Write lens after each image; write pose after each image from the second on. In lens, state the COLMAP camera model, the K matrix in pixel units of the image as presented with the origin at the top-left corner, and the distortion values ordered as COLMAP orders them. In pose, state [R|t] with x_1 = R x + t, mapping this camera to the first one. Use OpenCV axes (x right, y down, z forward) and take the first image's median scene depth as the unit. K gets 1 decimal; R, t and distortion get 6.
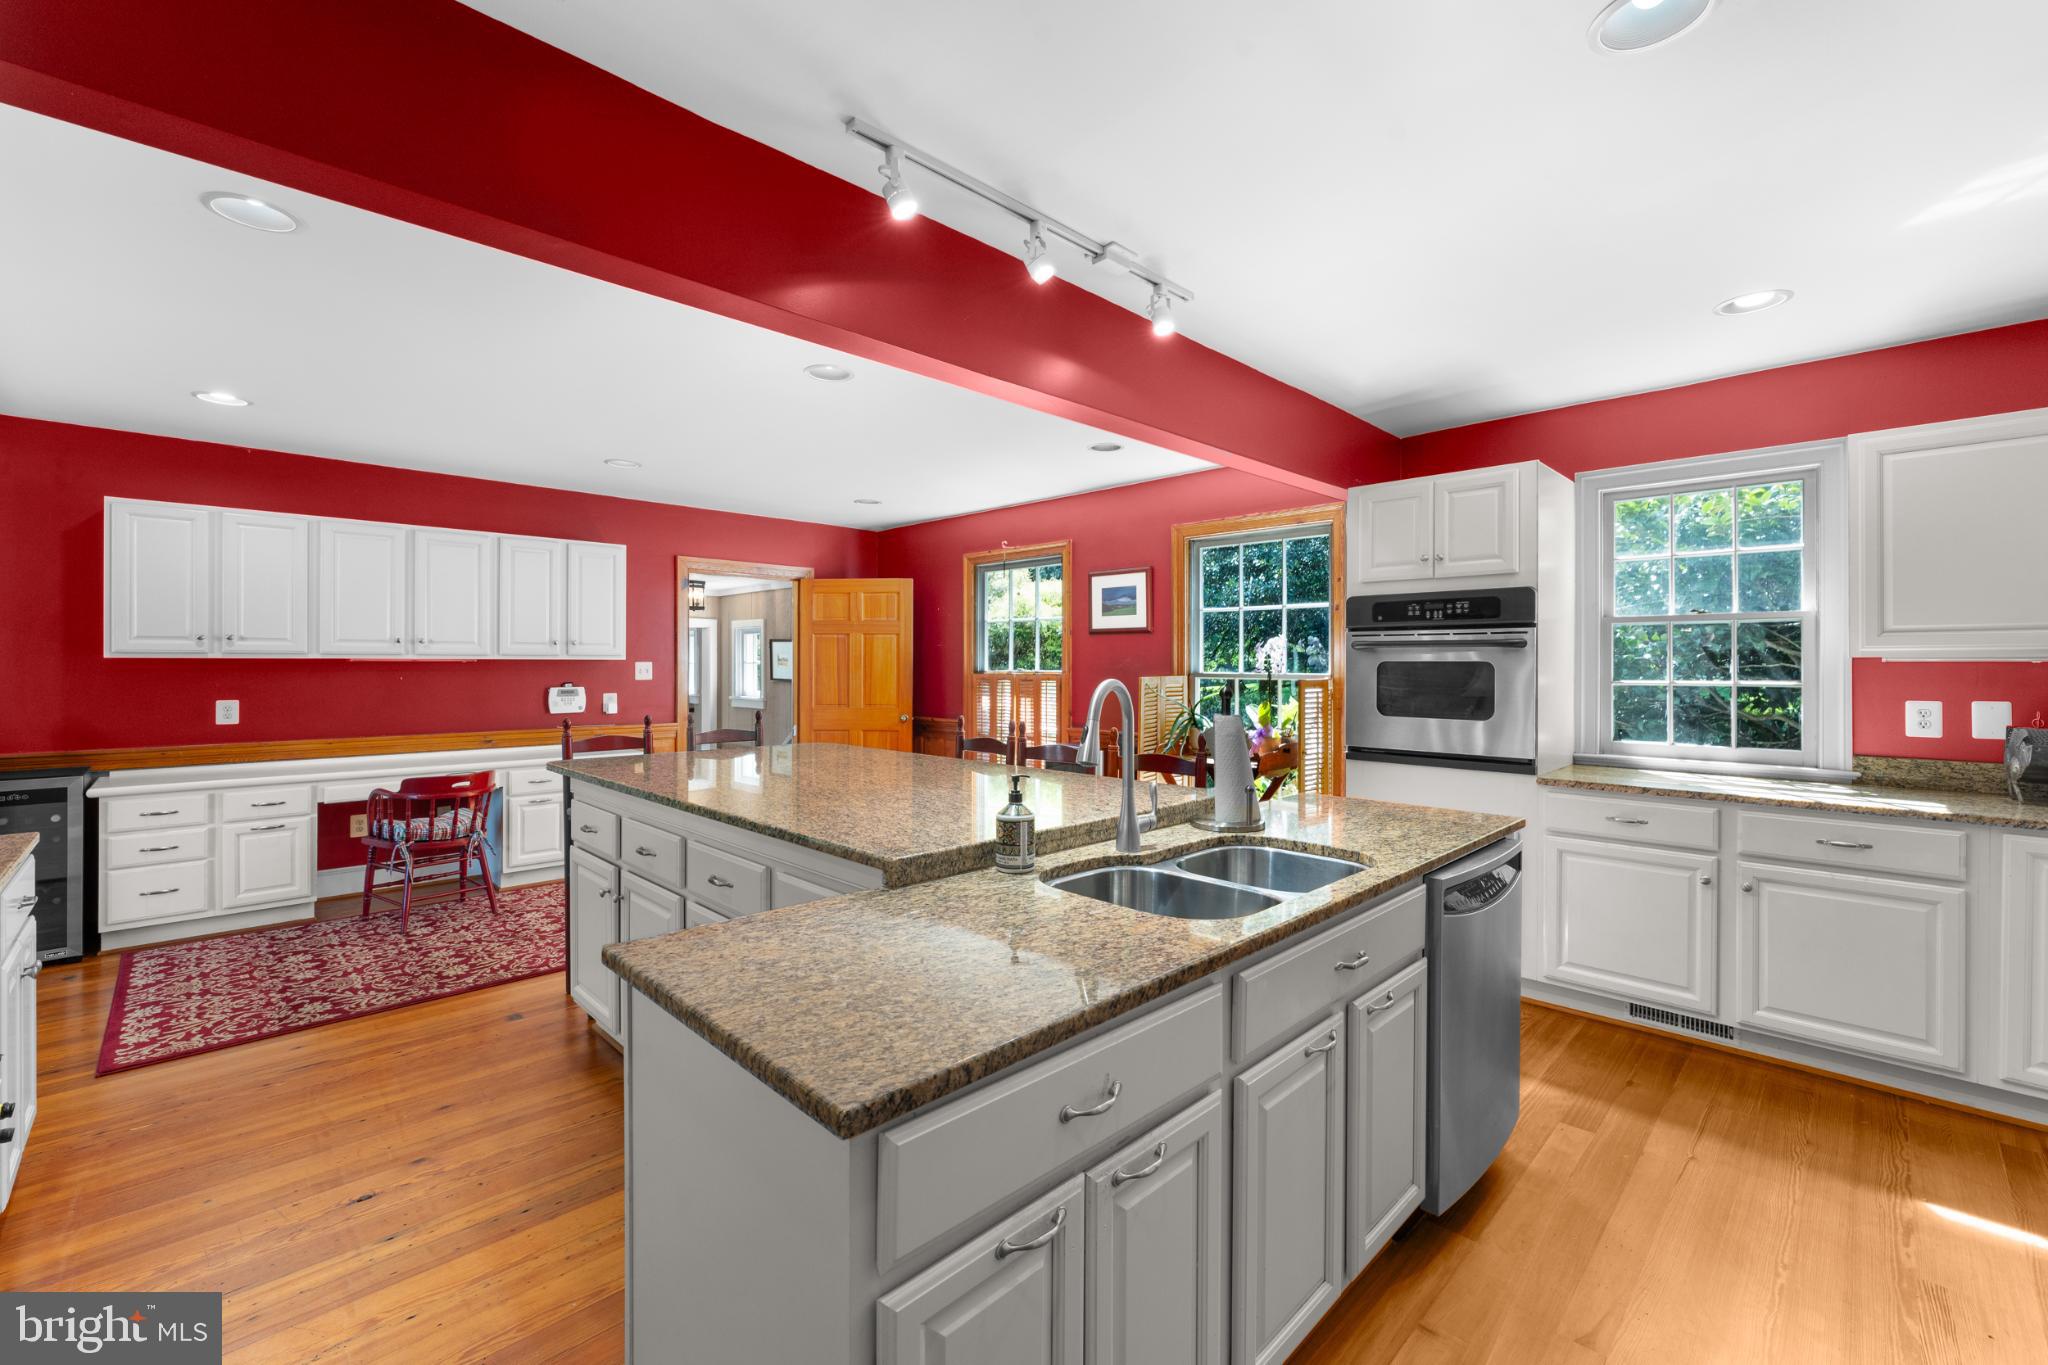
lens RADIAL K [[834.1, 0, 1001.1], [0, 834.1, 661.4], [0, 0, 1]] dist [0.000143, 0.000458]
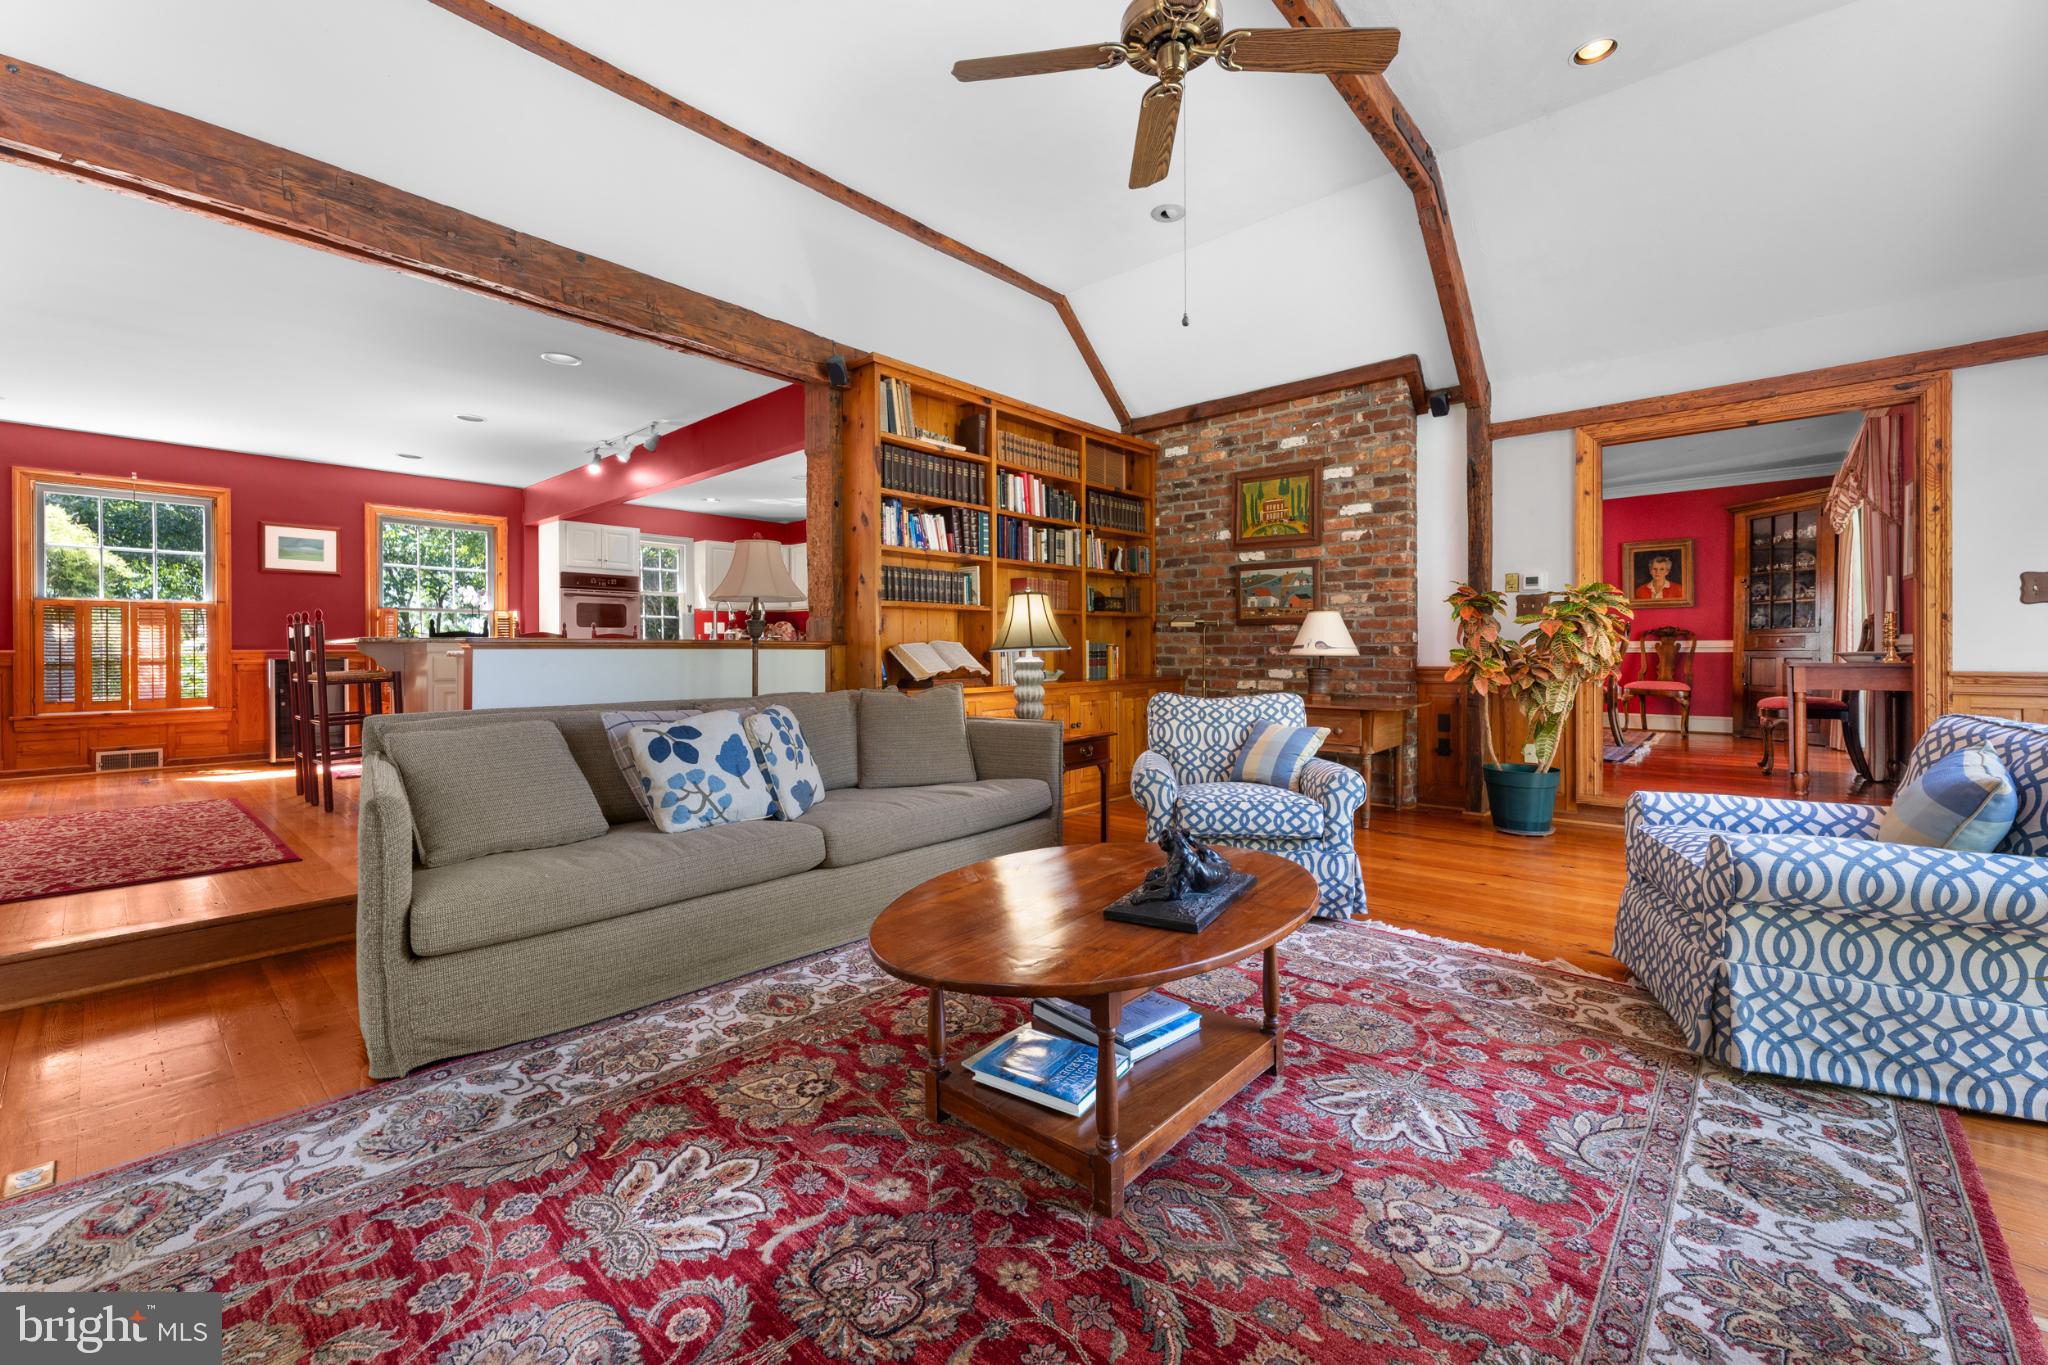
lens RADIAL K [[834.1, 0, 1037.4], [0, 834.1, 651.8], [0, 0, 1]] dist [0.000143, 0.000458]
pose [[-0.082162, -0.001816, 0.996617, -1.508268], [0.001733, 0.999997, 0.001965, 0.104724], [-0.996617, 0.001888, -0.082159, -0.019577]]
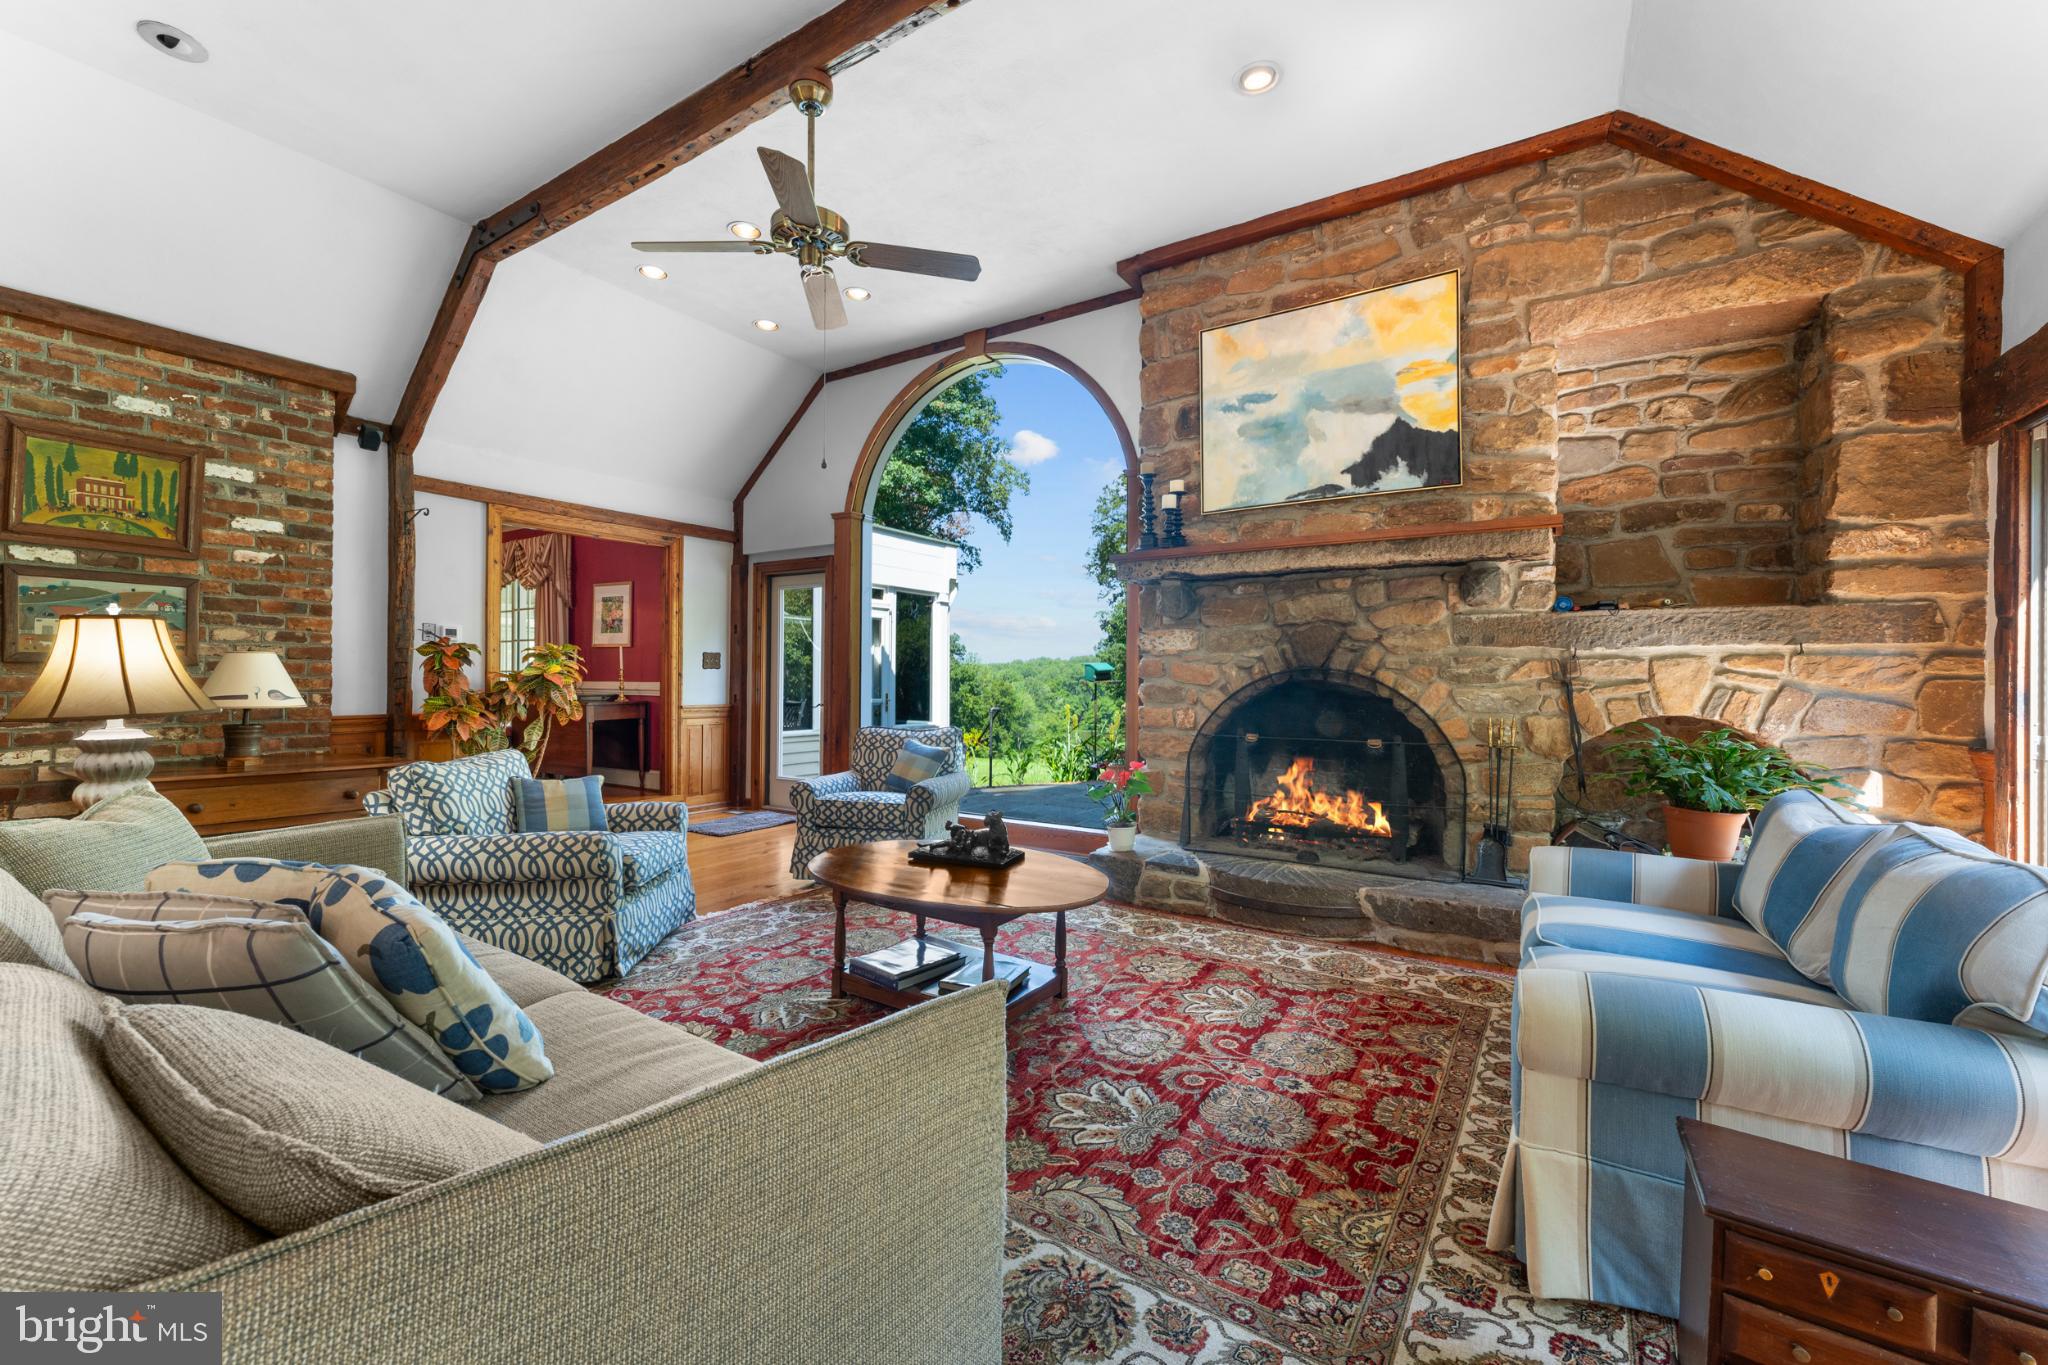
lens RADIAL K [[834.1, 0, 1012.3], [0, 834.1, 669.6], [0, 0, 1]] dist [0.000143, 0.000458]
pose [[-0.973826, -0.007011, -0.227185, -0.975457], [-0.004749, 0.999934, -0.010500, 0.076250], [0.227244, -0.009146, -0.973795, 0.577359]]
